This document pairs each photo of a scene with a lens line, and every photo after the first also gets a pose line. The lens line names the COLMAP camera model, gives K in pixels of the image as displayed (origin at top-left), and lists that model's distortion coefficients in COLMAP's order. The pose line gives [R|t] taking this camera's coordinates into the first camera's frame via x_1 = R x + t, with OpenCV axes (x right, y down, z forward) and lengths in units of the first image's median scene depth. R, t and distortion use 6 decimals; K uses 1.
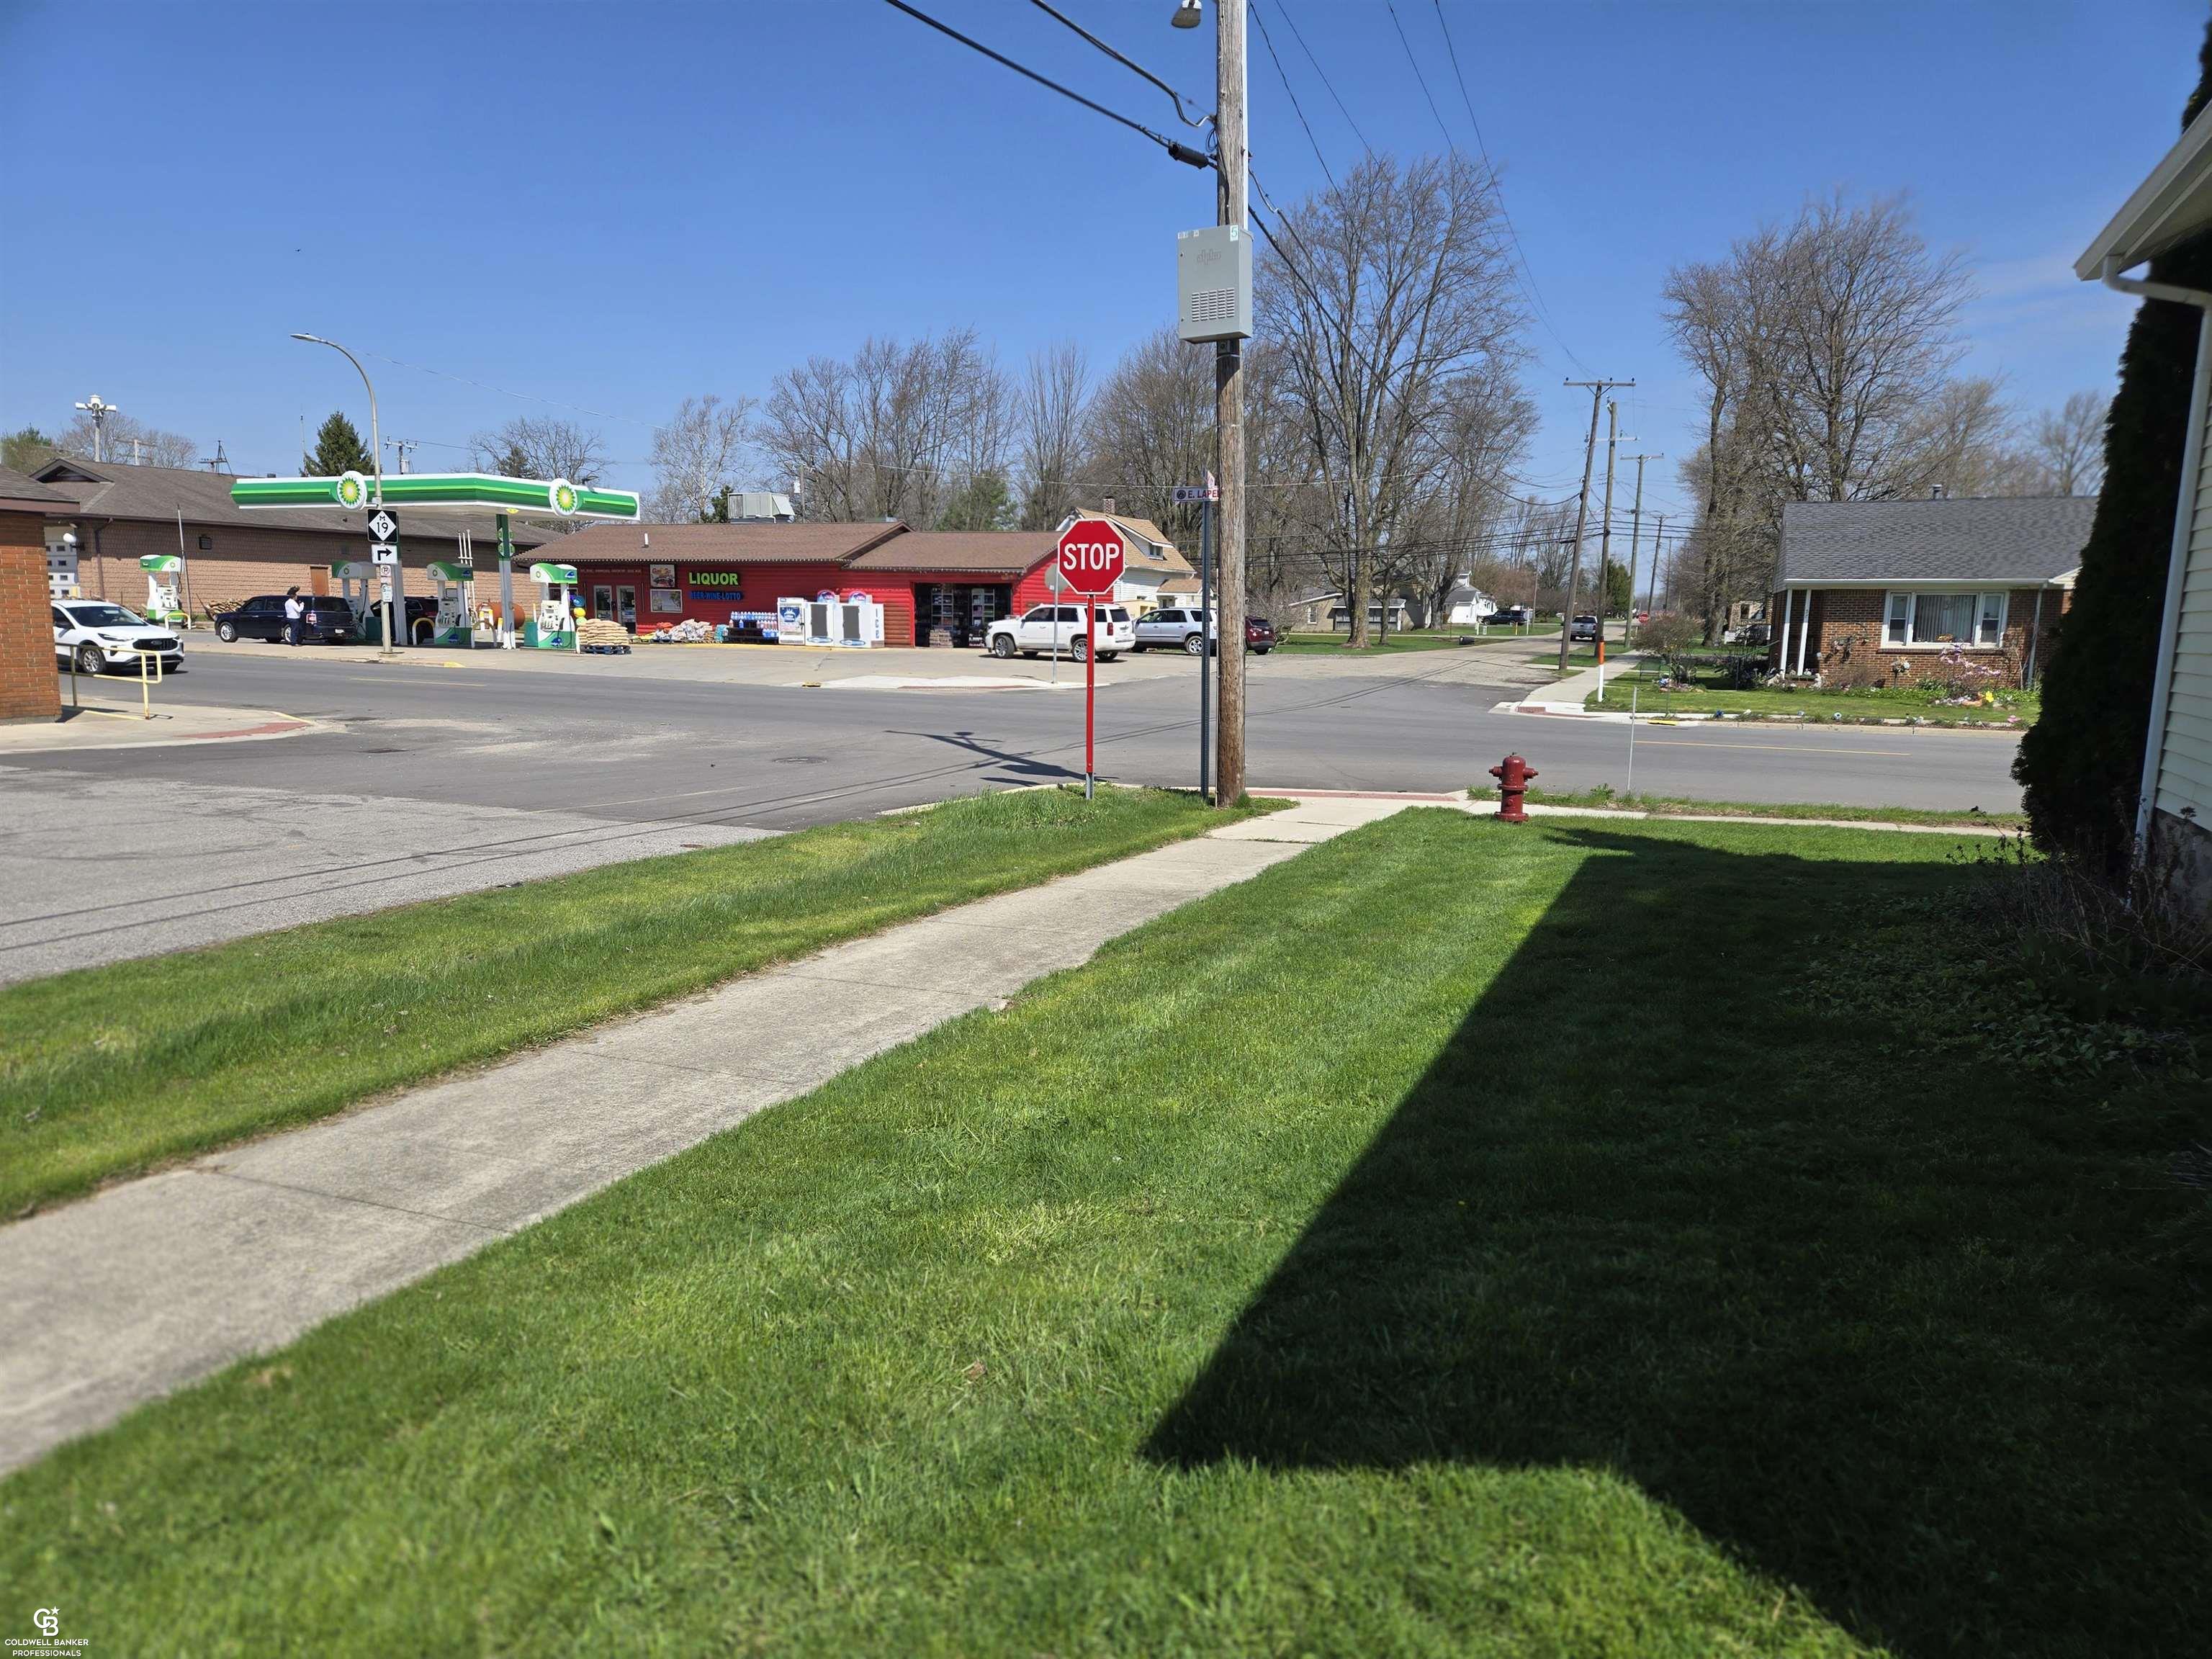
lens RADIAL K [[1452.2, 0, 1106.0], [0, 1452.2, 829.5], [0, 0, 1]] dist [0.064673, 0.000365]
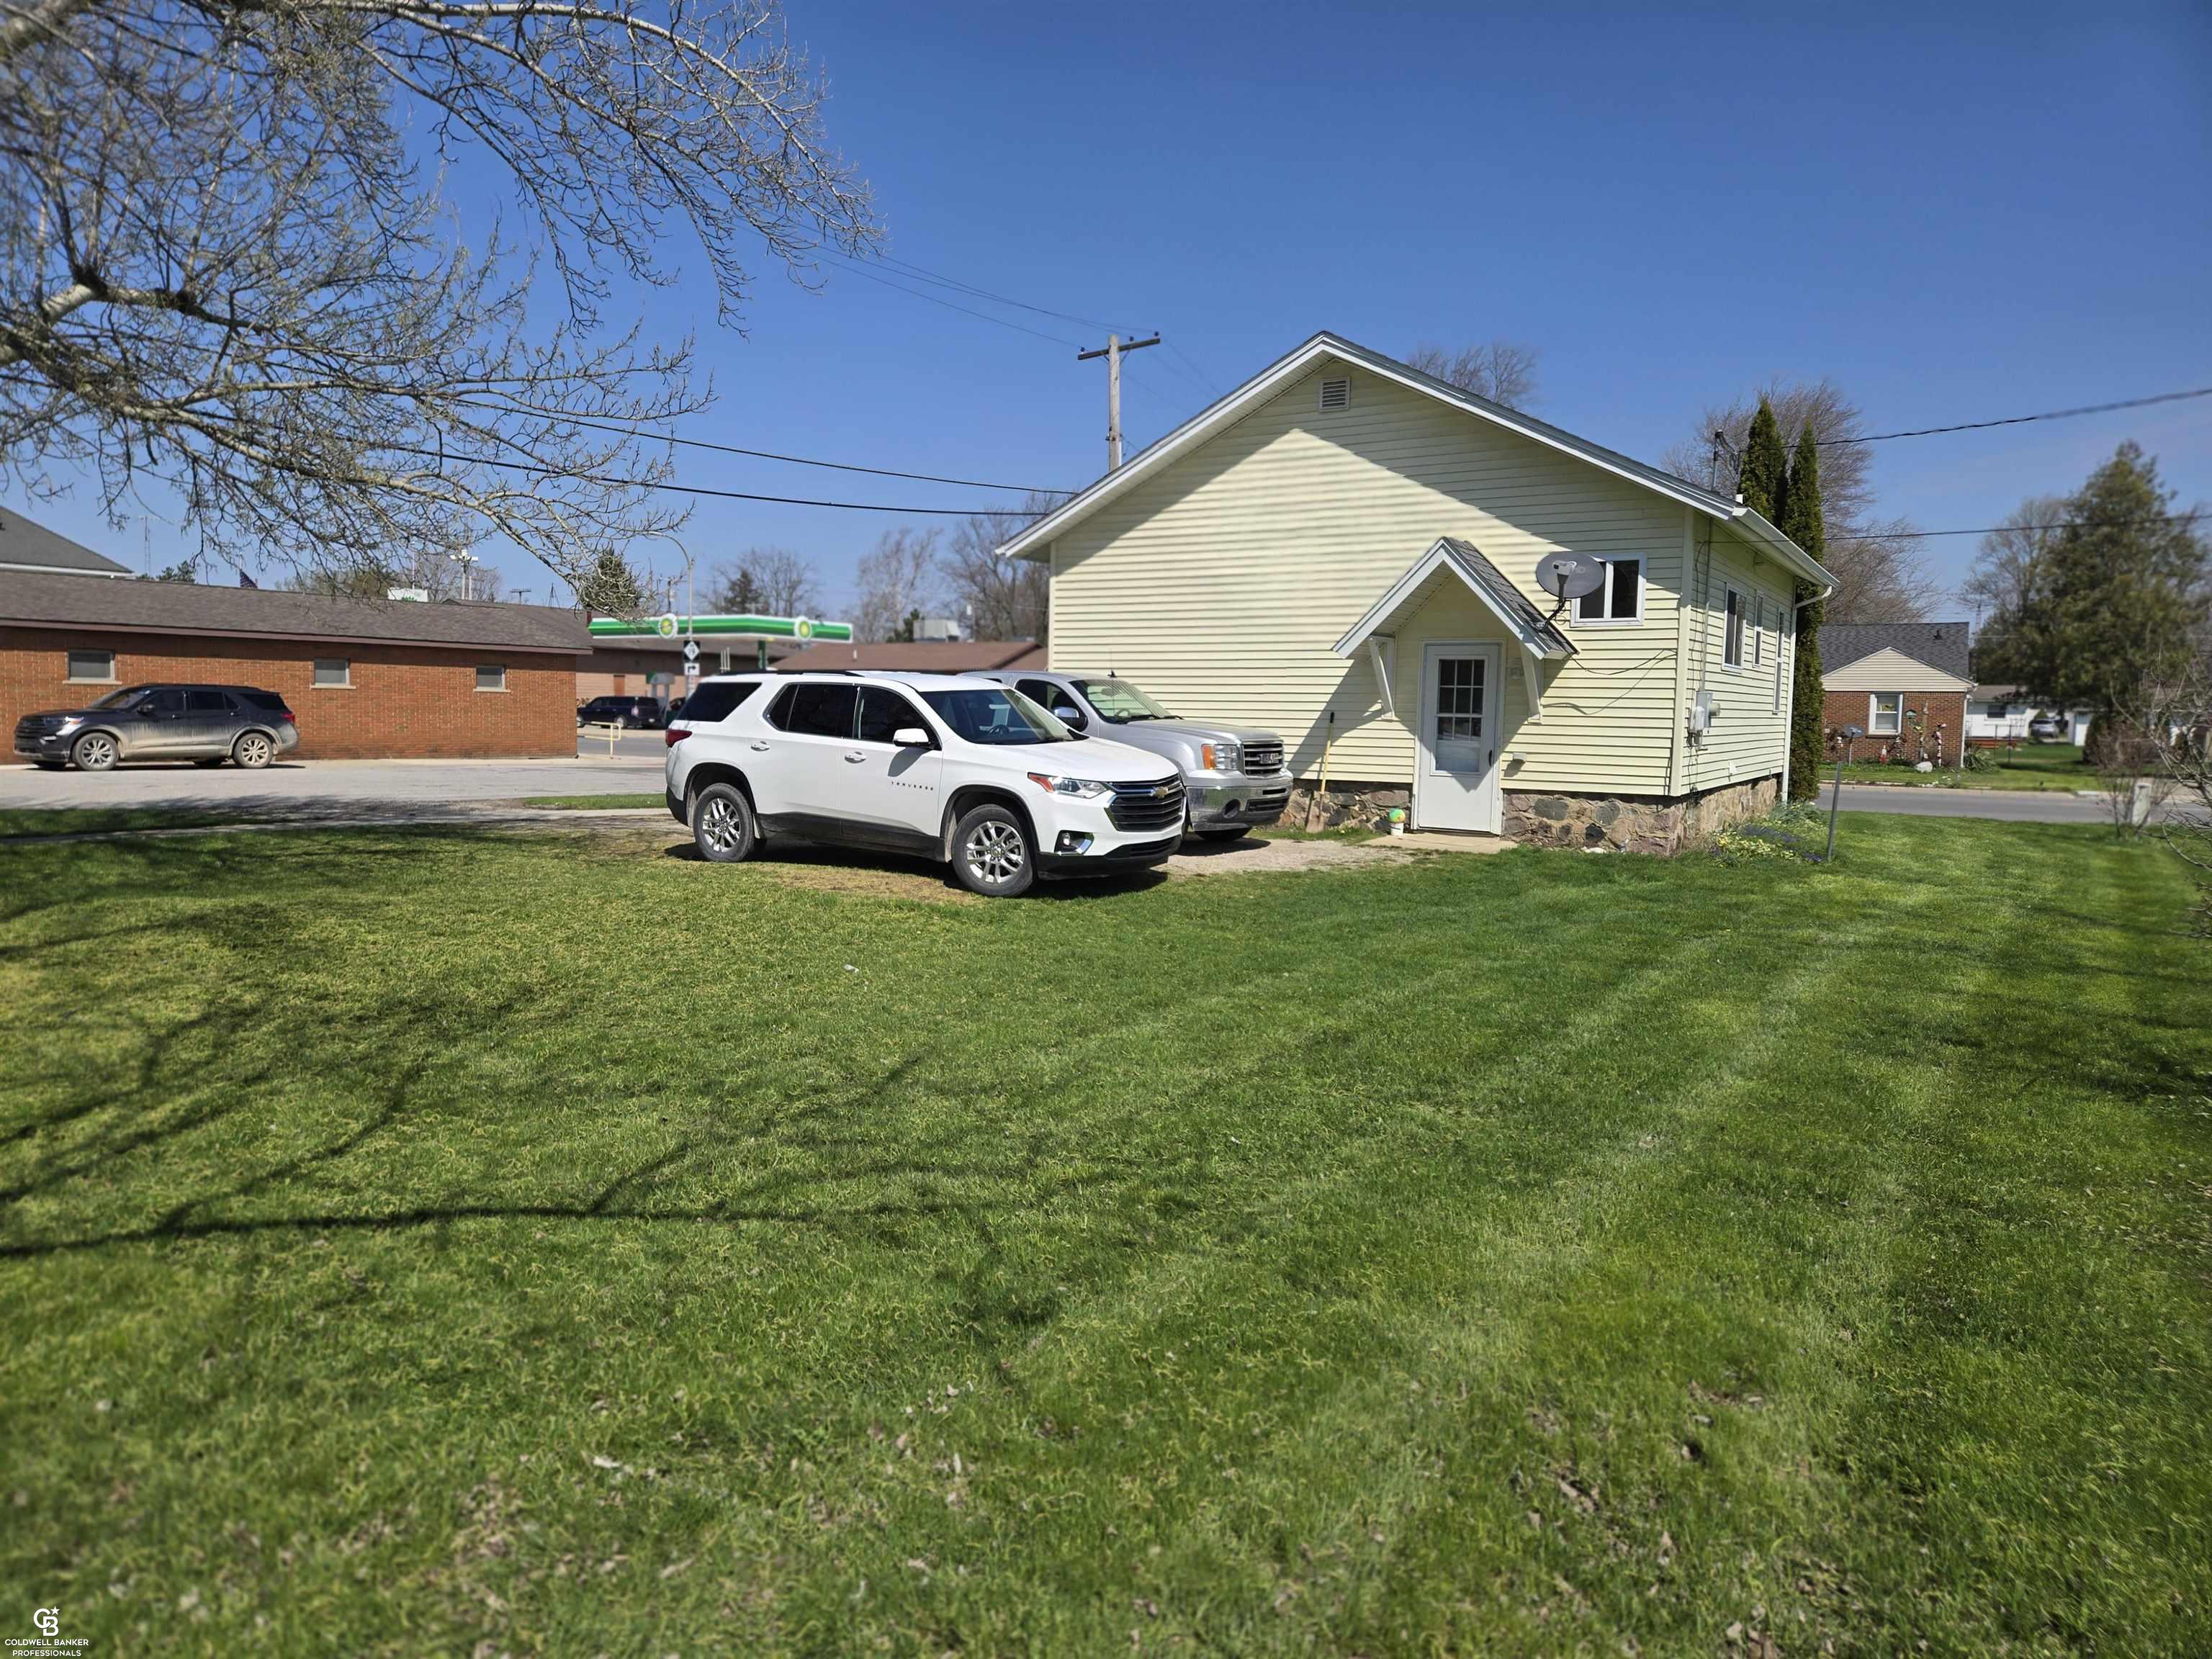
lens RADIAL K [[1470.4, 0, 1106.0], [0, 1470.4, 829.5], [0, 0, 1]] dist [-0.000569, -0.000067]
pose [[0.992568, 0.019217, -0.120168, 0.096751], [-0.027455, 0.997356, -0.067281, 0.055779], [0.118558, 0.070080, 0.990471, -0.355360]]
